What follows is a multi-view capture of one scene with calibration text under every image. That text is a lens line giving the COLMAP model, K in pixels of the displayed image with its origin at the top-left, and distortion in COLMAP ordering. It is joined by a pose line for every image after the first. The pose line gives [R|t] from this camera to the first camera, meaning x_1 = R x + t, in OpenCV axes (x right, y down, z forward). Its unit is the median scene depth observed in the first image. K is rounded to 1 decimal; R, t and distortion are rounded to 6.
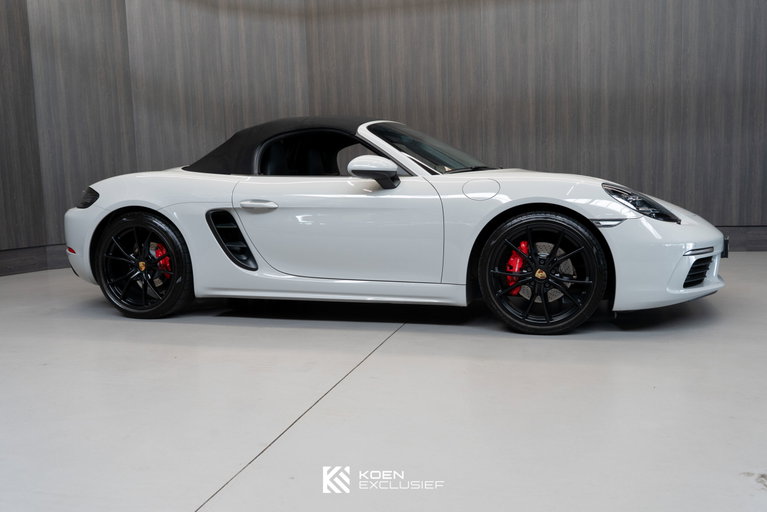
lens RADIAL K [[695.5, 0, 386.8], [0, 695.5, 253.6], [0, 0, 1]] dist [0.005903, 0.000000]
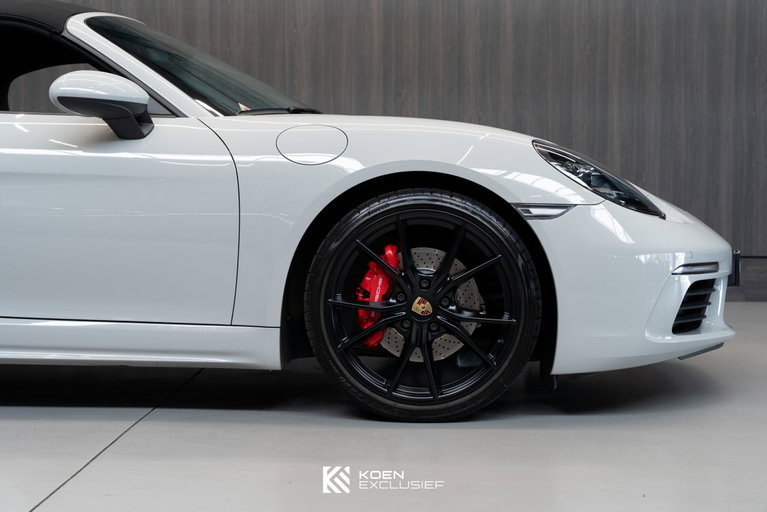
lens RADIAL K [[1333.6, 0, 381.1], [0, 1333.6, 254.3], [0, 0, 1]] dist [0.006493, 0.000000]
pose [[0.973051, 0.021719, 0.229564, -0.040406], [-0.007934, 0.998118, -0.060801, 0.048502], [-0.230453, 0.057341, 0.971393, 0.015676]]
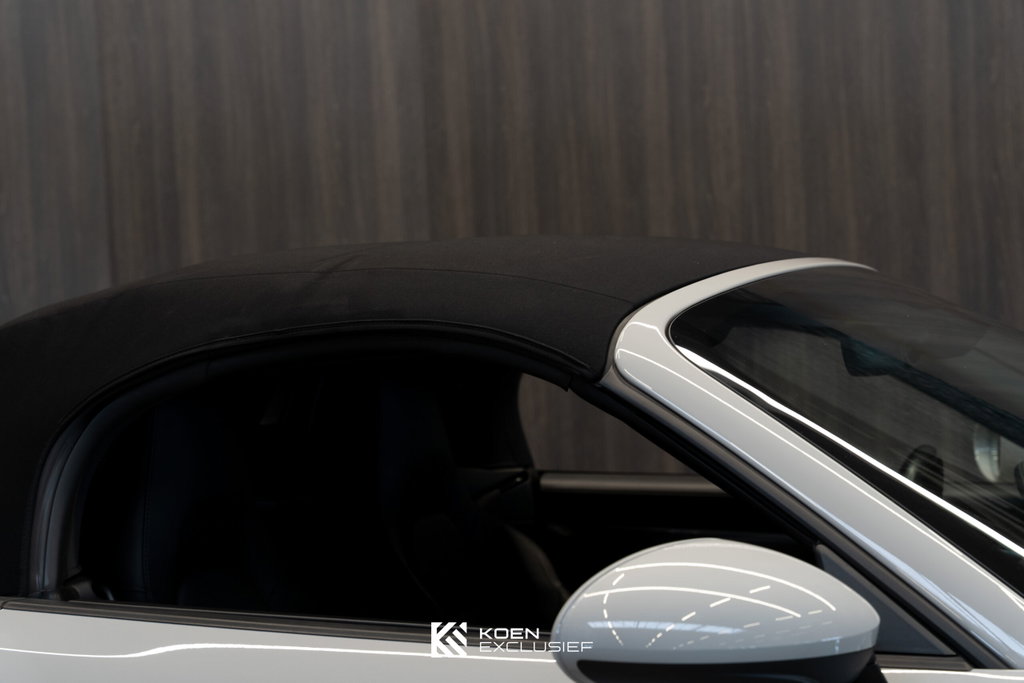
lens RADIAL K [[2006.5, 0, 511.5], [0, 2006.5, 339.7], [0, 0, 1]] dist [0.038094, 0.000000]
pose [[0.995635, -0.015671, -0.092010, -0.023337], [0.008373, 0.996825, -0.079176, -0.149073], [0.092958, 0.078060, 0.992605, 0.543126]]
